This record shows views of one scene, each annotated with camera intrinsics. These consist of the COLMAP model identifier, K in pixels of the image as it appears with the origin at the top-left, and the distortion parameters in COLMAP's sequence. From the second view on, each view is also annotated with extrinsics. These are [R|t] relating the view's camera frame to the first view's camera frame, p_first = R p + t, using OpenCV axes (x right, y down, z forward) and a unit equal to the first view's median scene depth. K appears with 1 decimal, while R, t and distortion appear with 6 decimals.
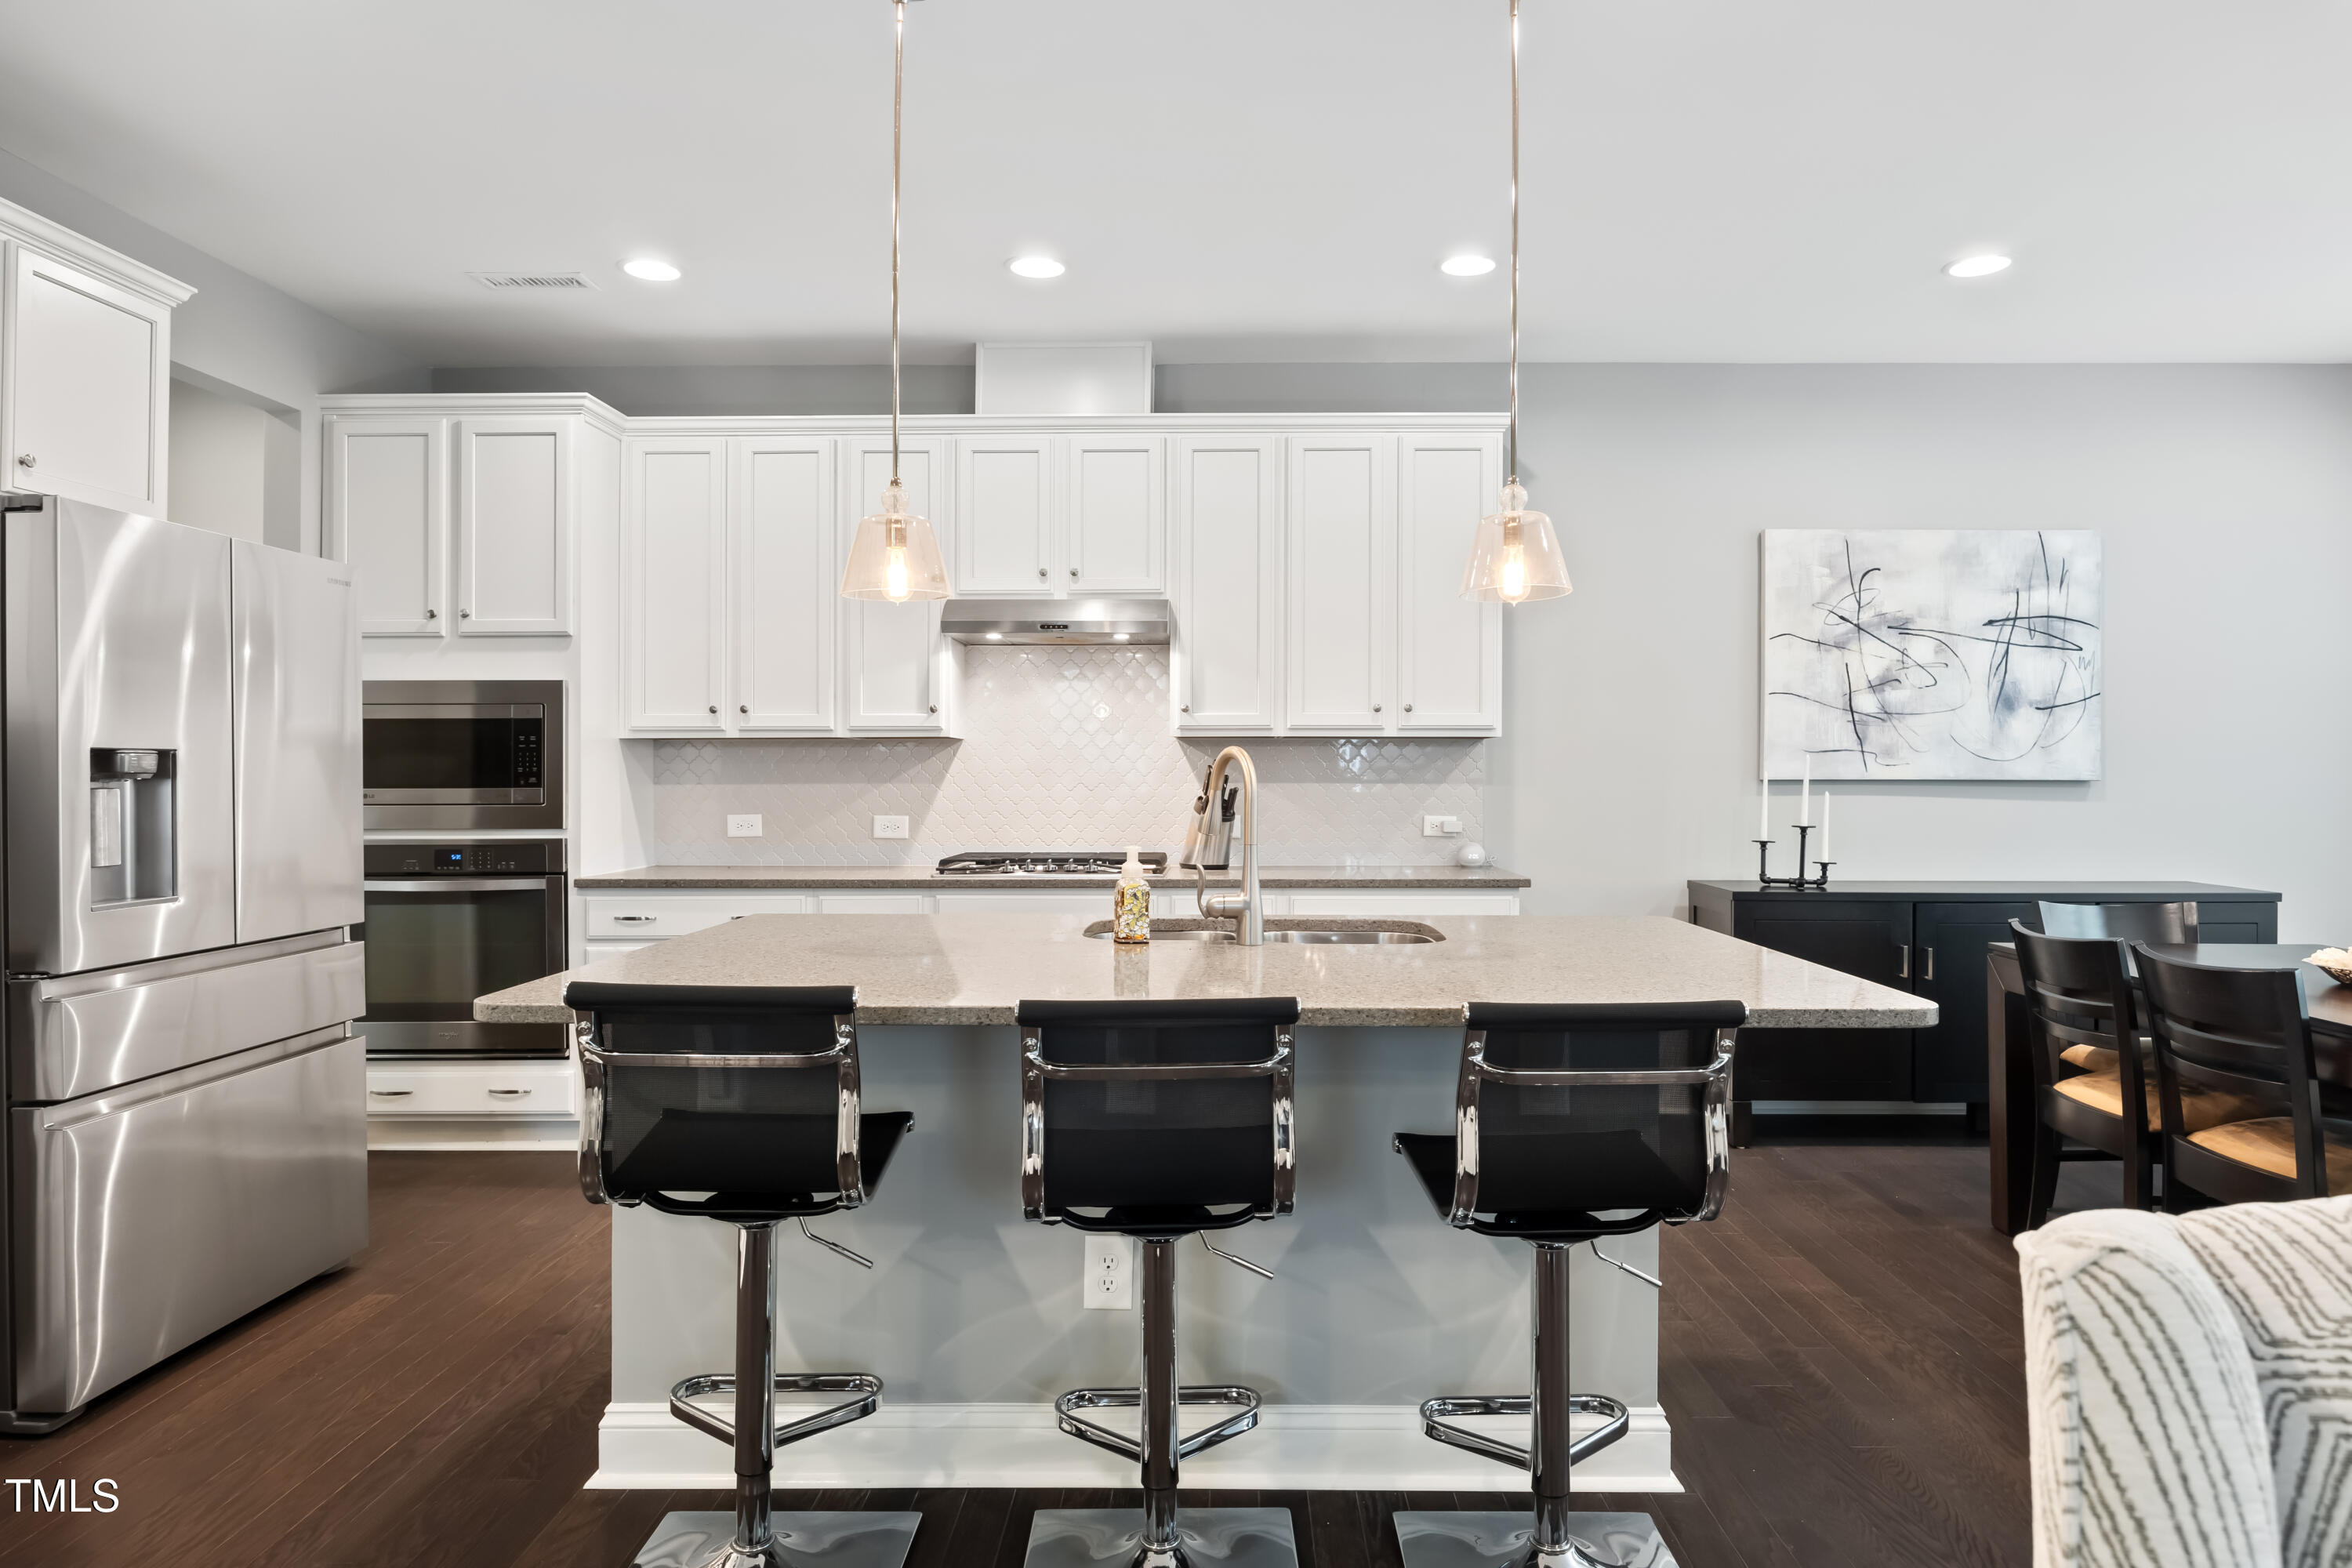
lens RADIAL K [[1369.4, 0, 1196.9], [0, 1369.4, 778.3], [0, 0, 1]] dist [-0.006295, 0.000501]
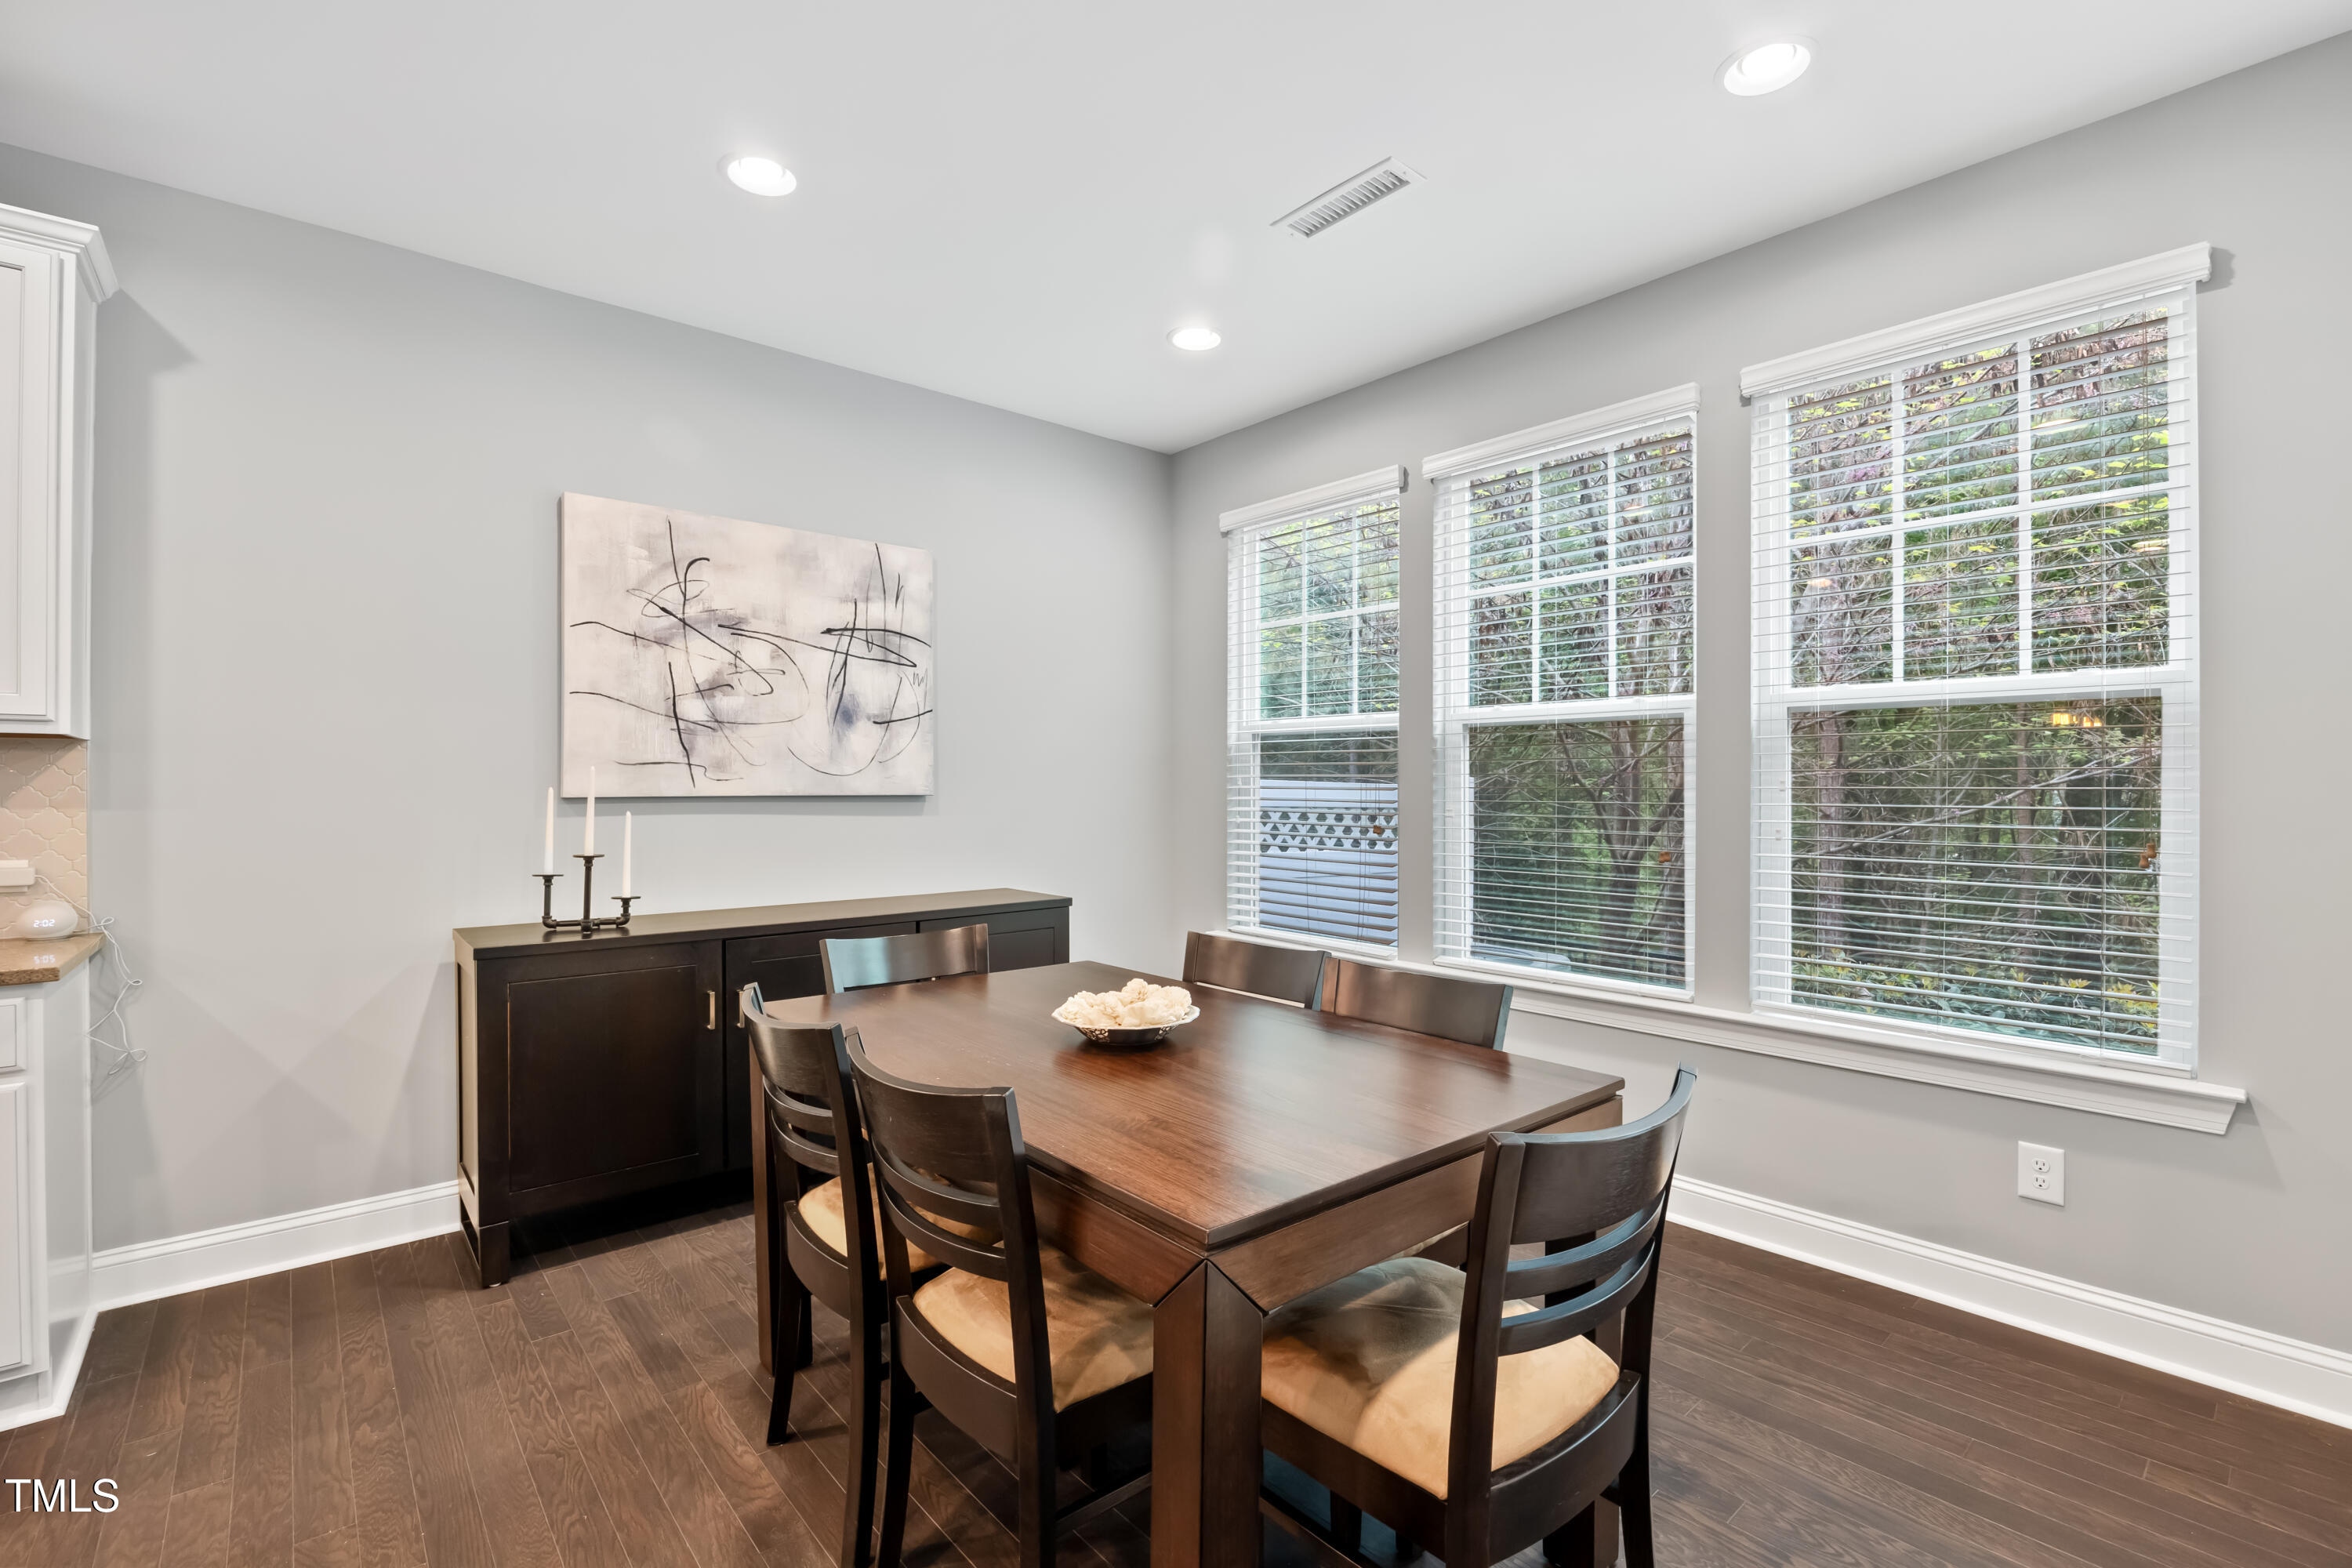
lens RADIAL K [[1048.6, 0, 1163.1], [0, 1048.6, 784.0], [0, 0, 1]] dist [-0.013328, -0.000849]
pose [[0.752740, -0.001159, 0.658317, 0.282515], [0.006527, 0.999962, -0.005703, -0.001278], [-0.658286, 0.008590, 0.752719, 0.303999]]
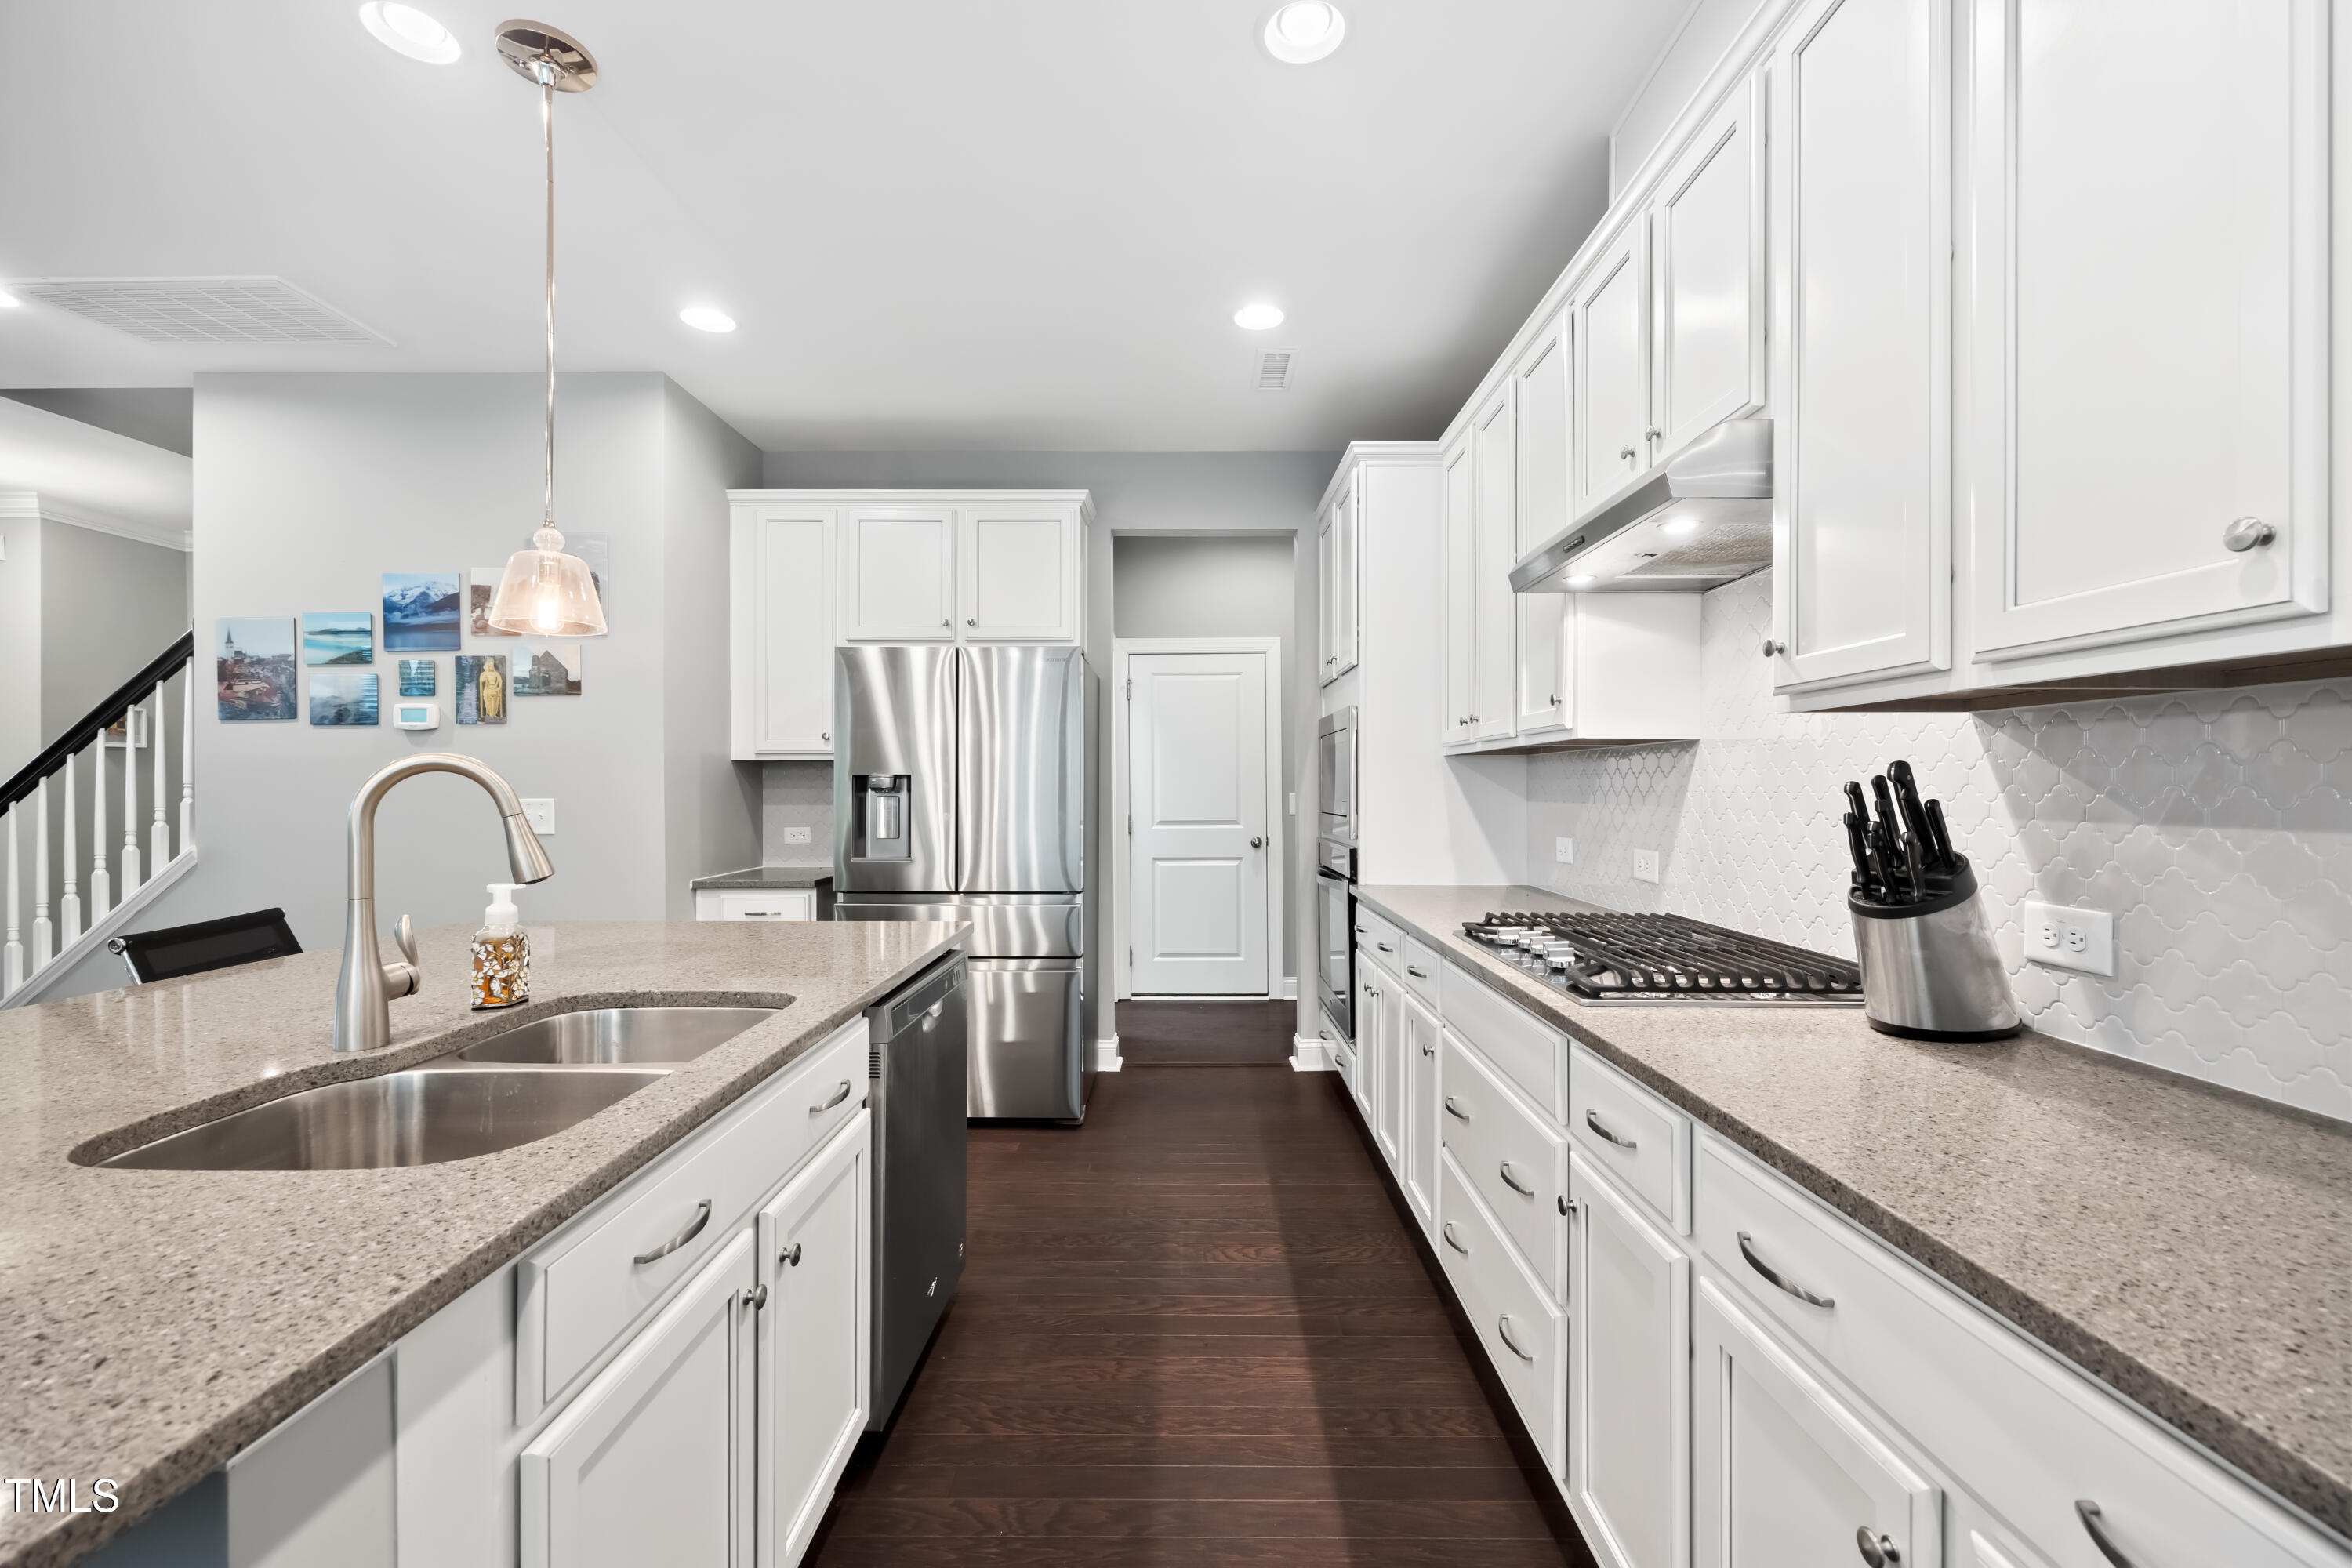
lens RADIAL K [[958.8, 0, 1183.1], [0, 958.8, 787.5], [0, 0, 1]] dist [0.000168, -0.000120]
pose [[0.014389, 0.001029, -0.999896, 0.290158], [-0.006620, 0.999978, 0.000933, -0.004604], [0.999875, 0.006606, 0.014396, 0.781400]]
